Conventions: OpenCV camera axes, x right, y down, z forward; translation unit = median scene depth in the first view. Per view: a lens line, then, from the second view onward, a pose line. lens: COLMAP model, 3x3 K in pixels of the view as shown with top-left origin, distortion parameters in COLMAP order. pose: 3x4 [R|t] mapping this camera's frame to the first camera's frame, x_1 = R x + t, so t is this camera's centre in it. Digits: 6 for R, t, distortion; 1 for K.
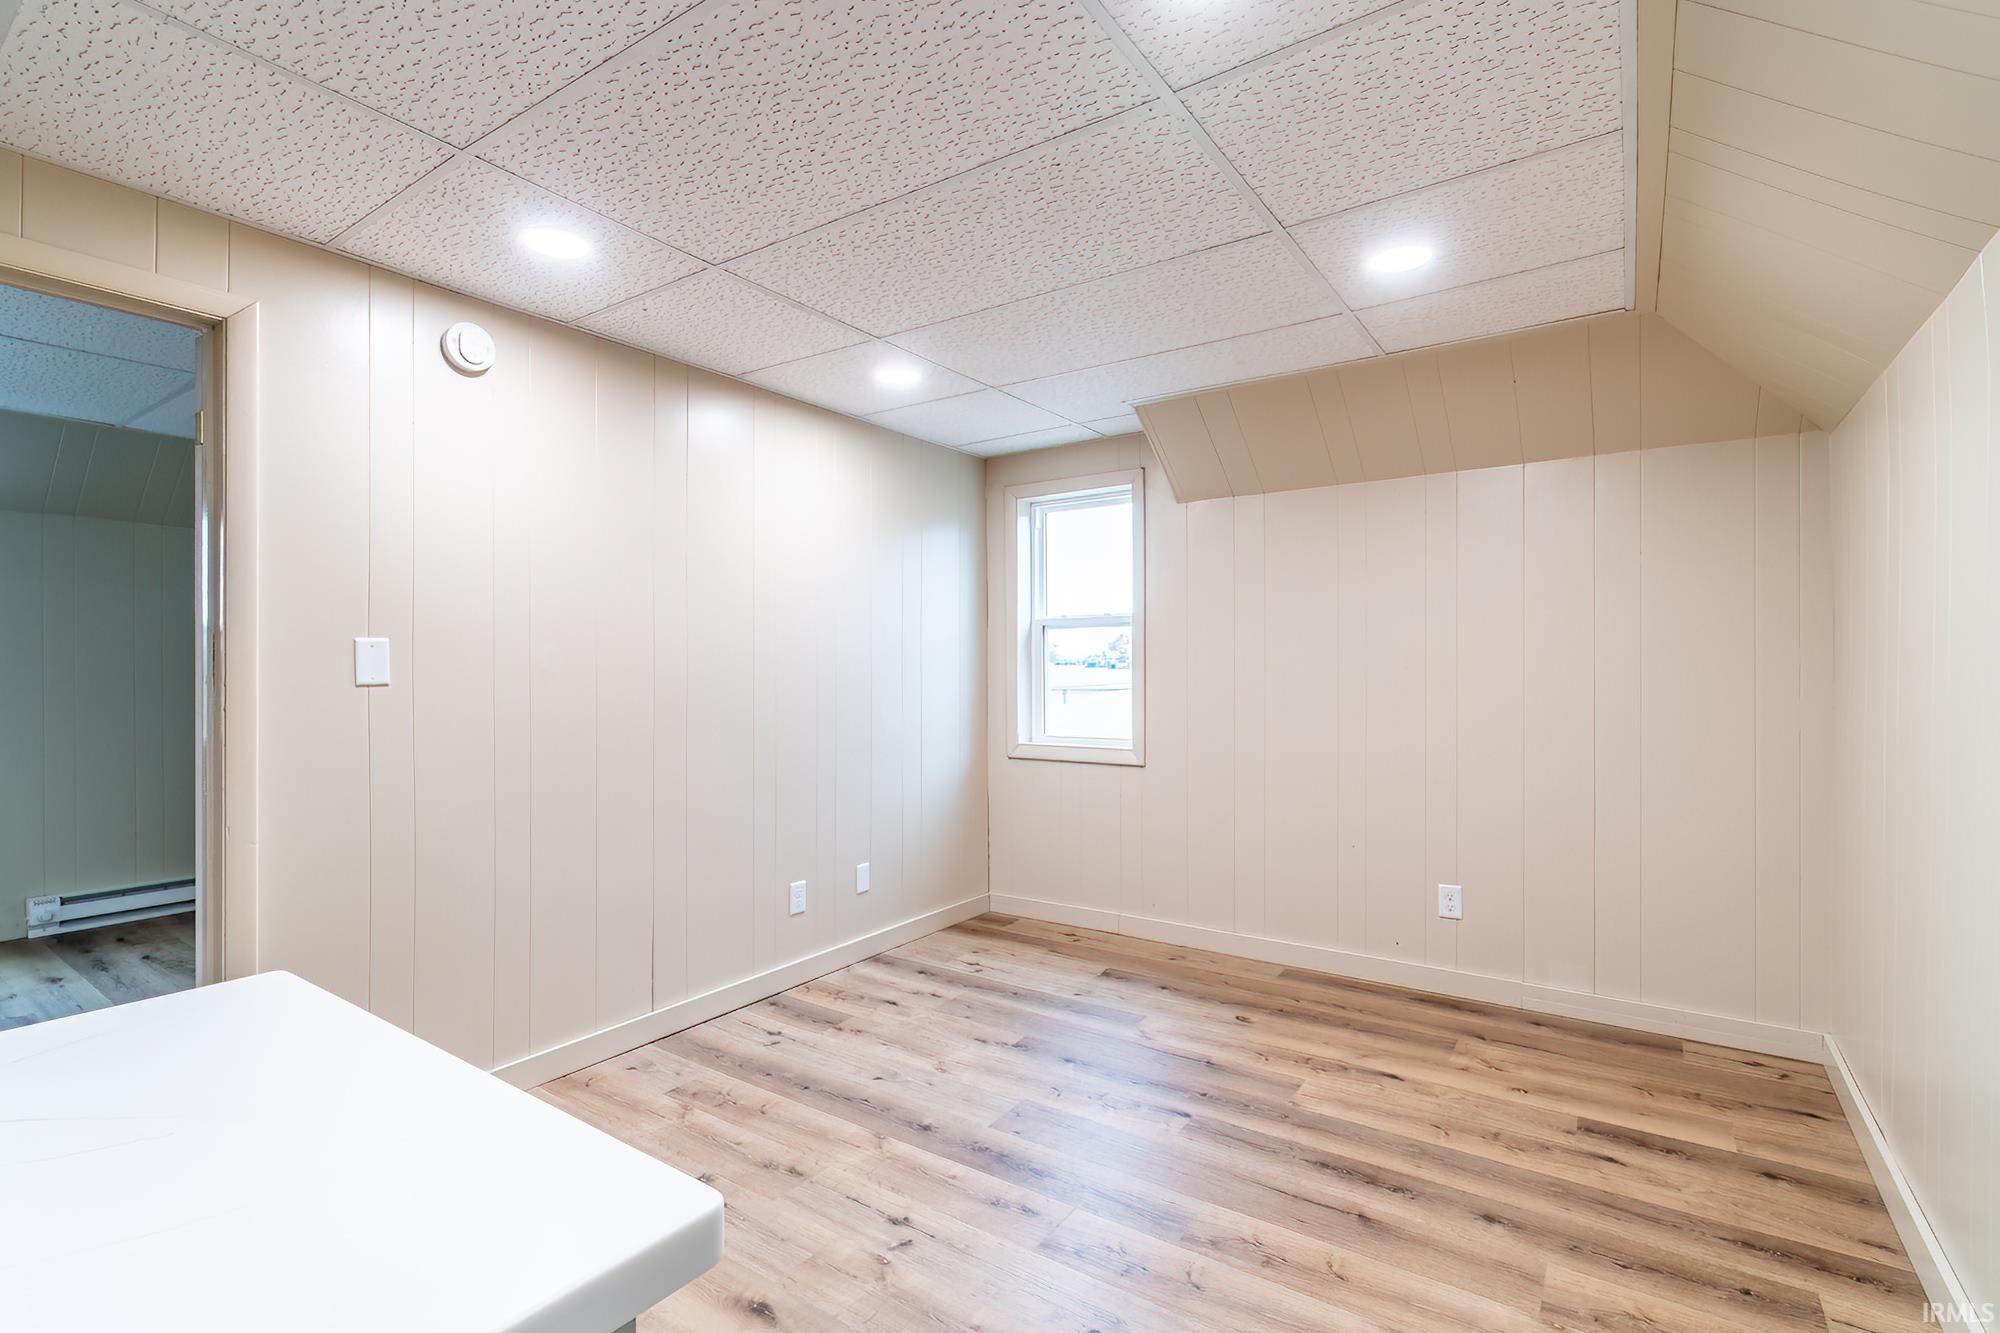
lens RADIAL K [[919.9, 0, 1001.6], [0, 919.9, 673.2], [0, 0, 1]] dist [0.004113, 0.000571]
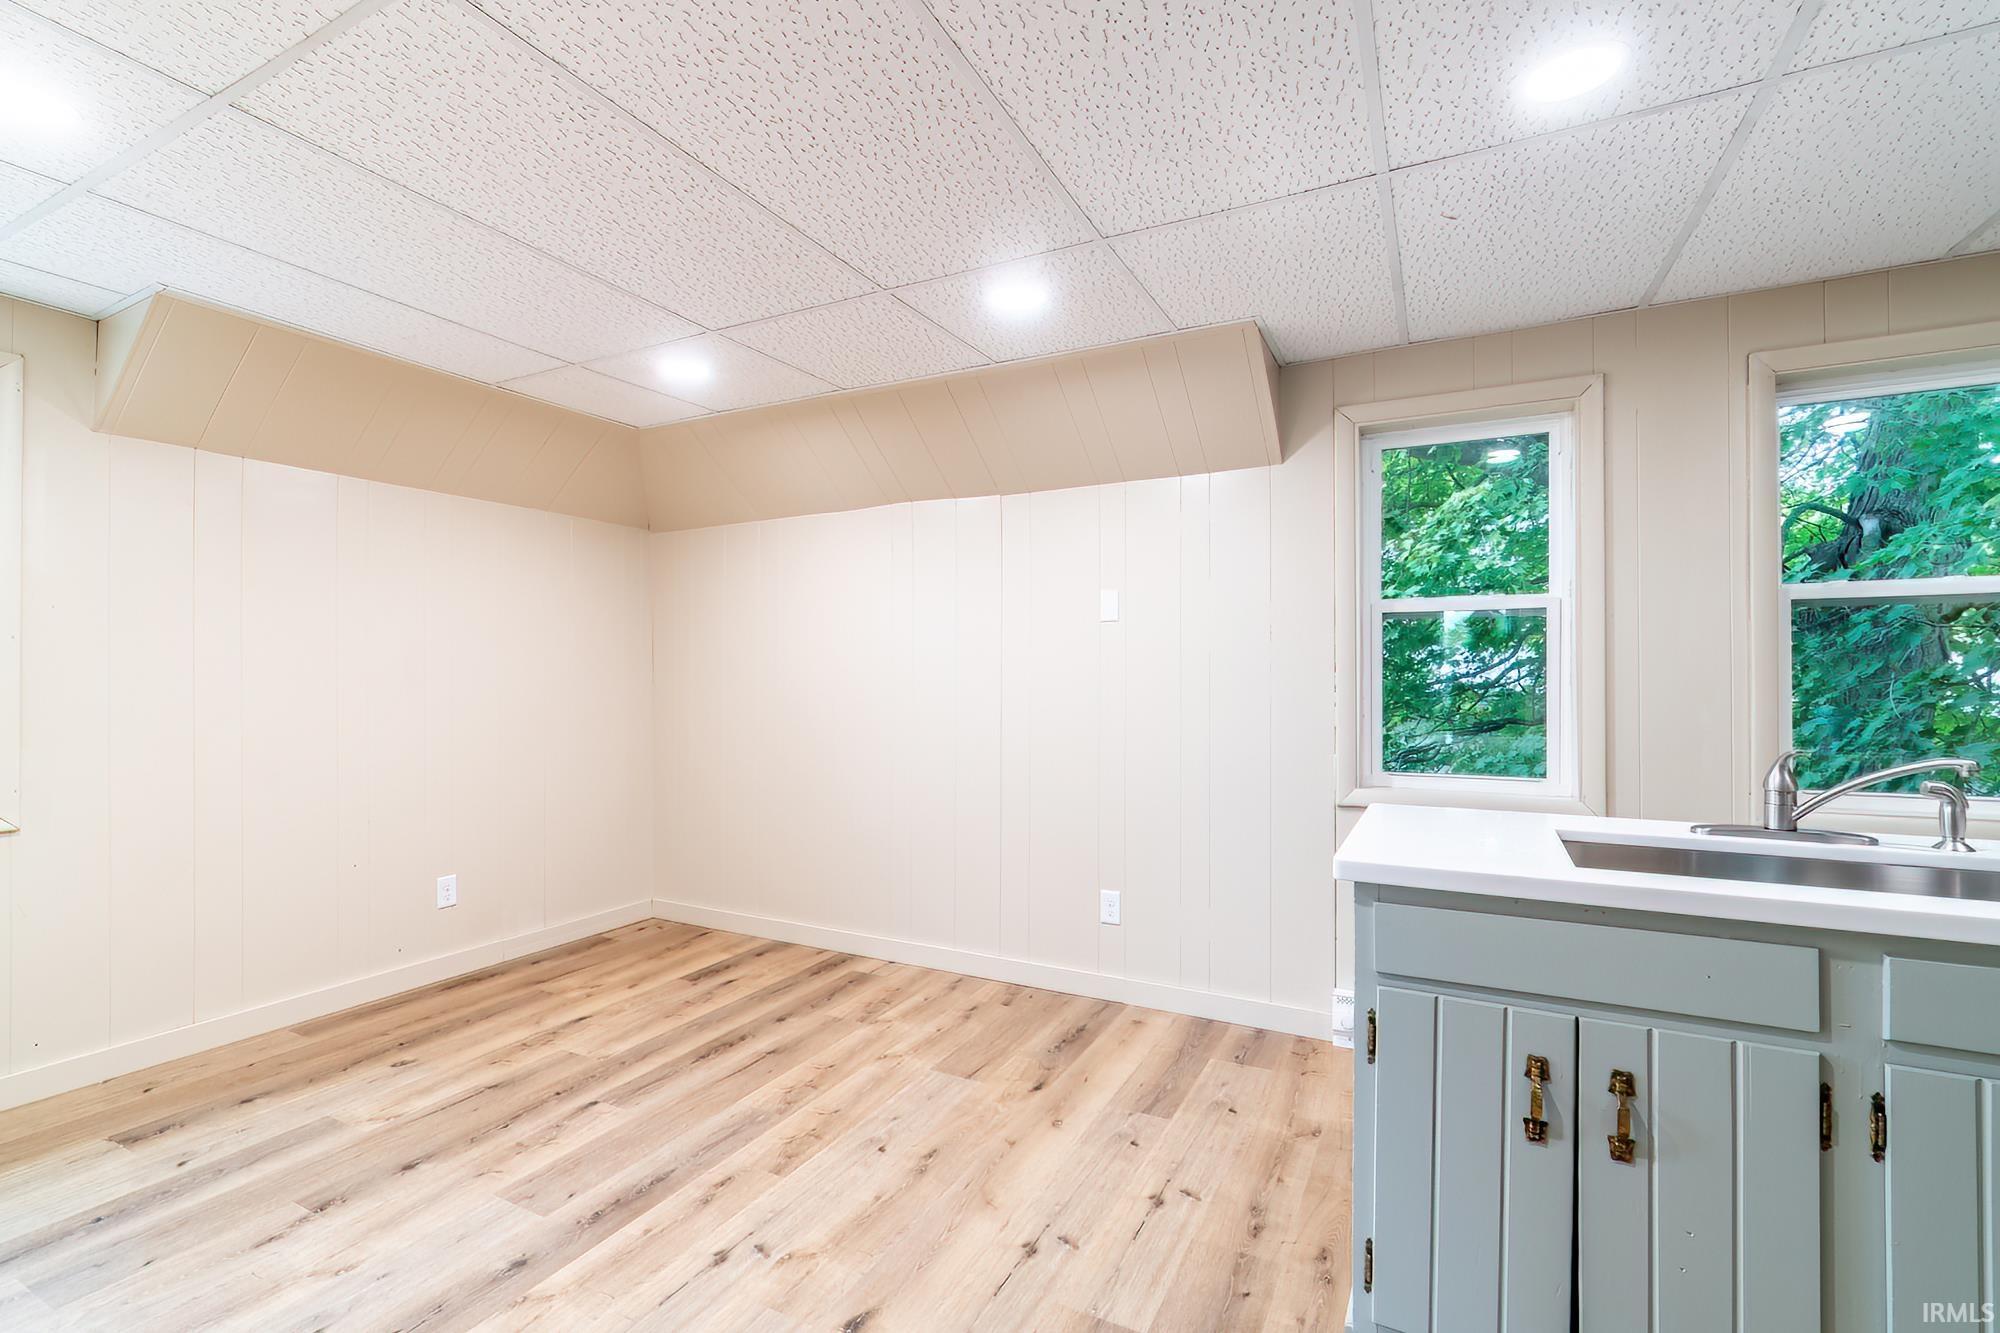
lens RADIAL K [[865.6, 0, 997.9], [0, 865.6, 674.0], [0, 0, 1]] dist [-0.000432, -0.000024]
pose [[-0.118782, 0.006122, 0.992902, -0.679956], [0.006403, 0.999965, -0.005400, 0.002748], [-0.992900, 0.005717, -0.118817, 0.542344]]
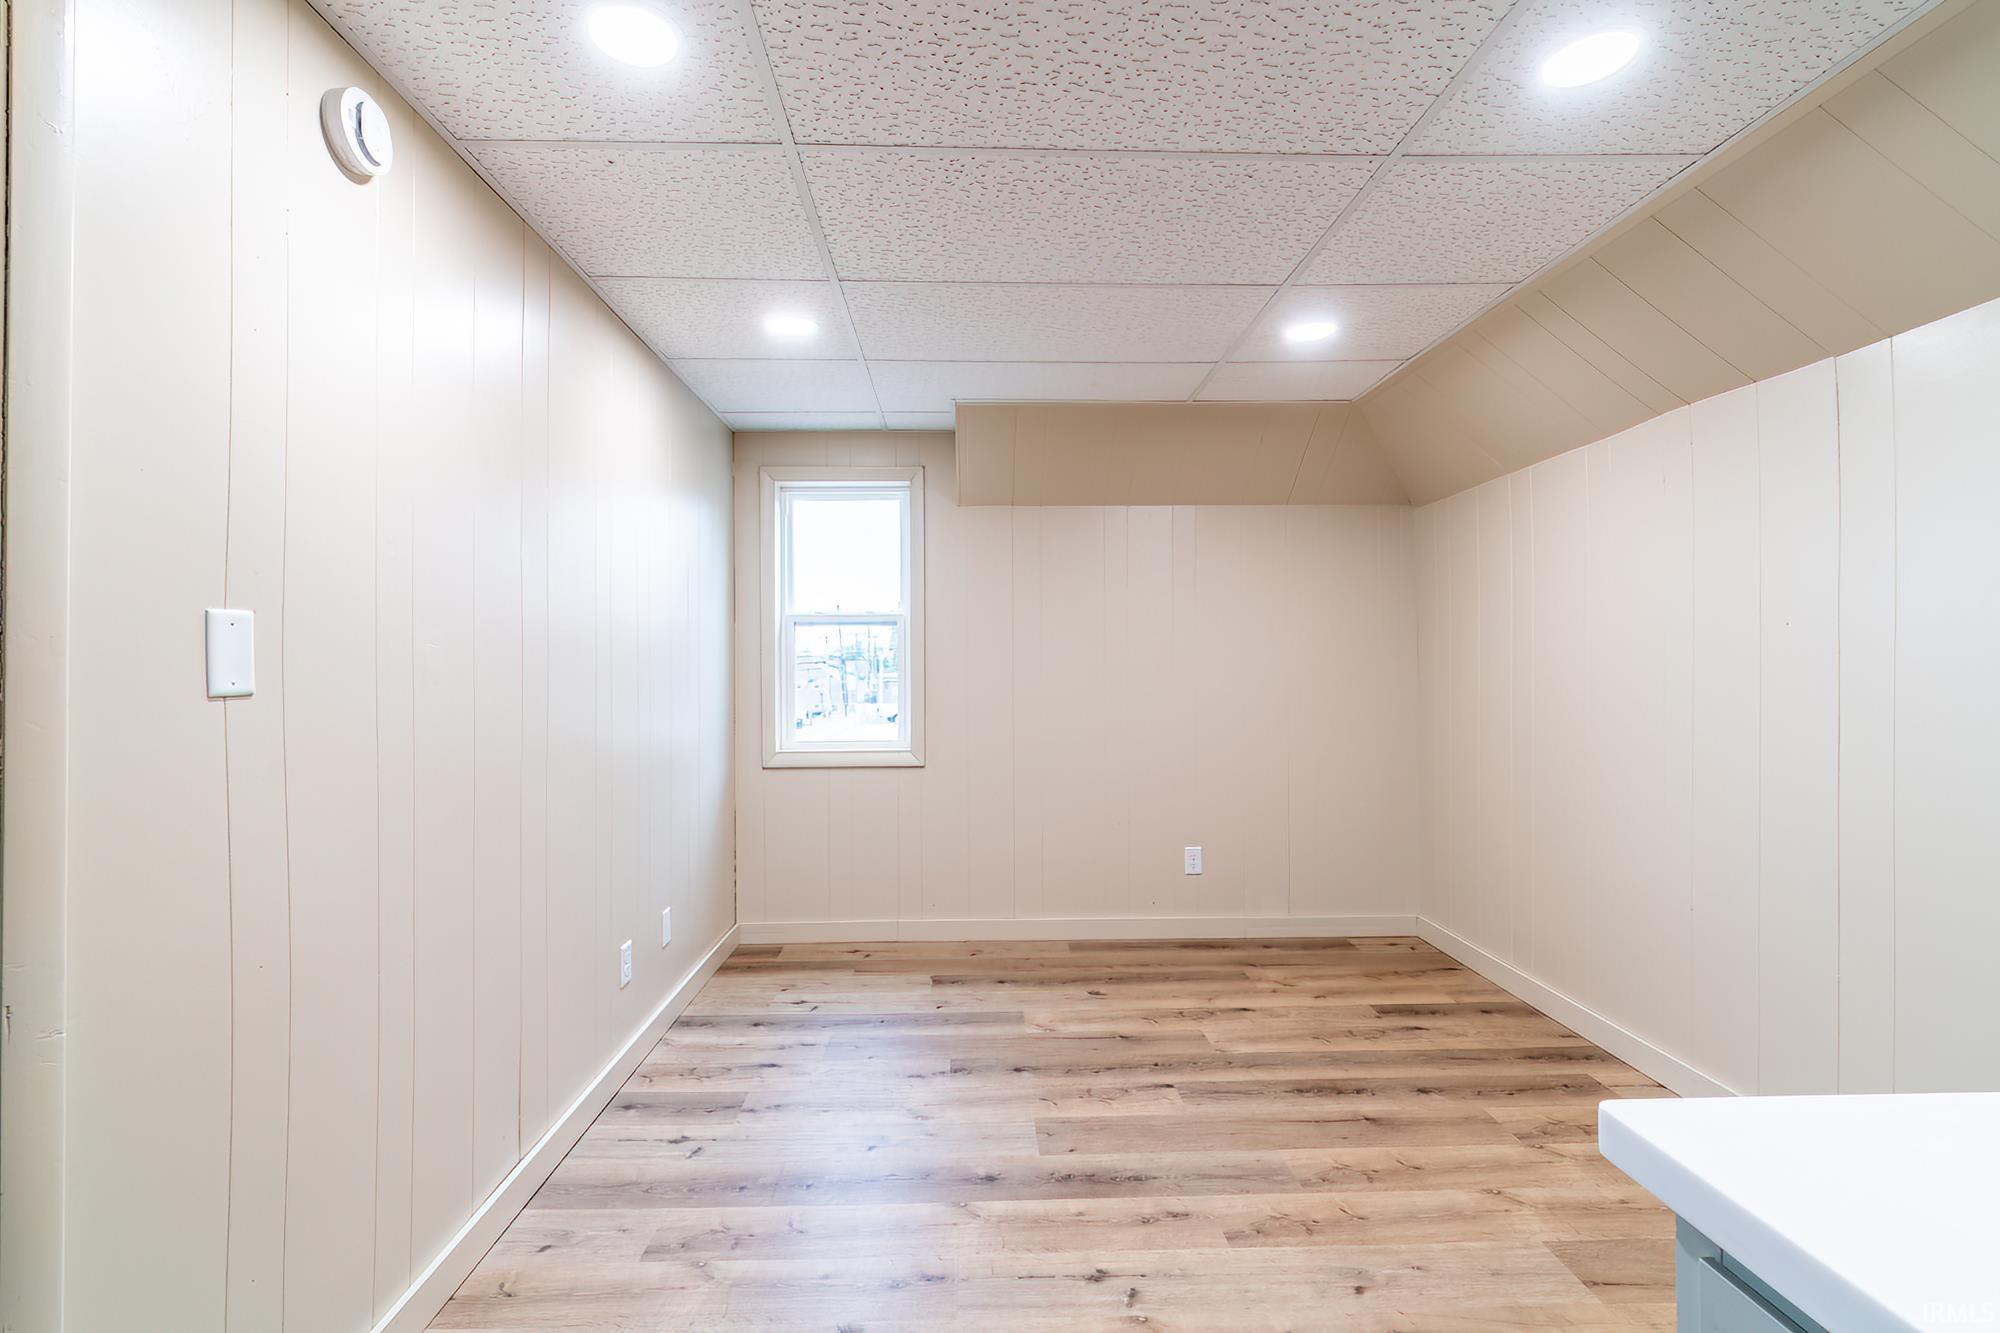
lens RADIAL K [[899.0, 0, 1007.8], [0, 899.0, 669.7], [0, 0, 1]] dist [0.001740, 0.000673]
pose [[0.801273, -0.001329, 0.598298, -0.470558], [0.004792, 0.999980, -0.004196, 0.000595], [-0.598280, 0.006230, 0.801263, 0.224575]]
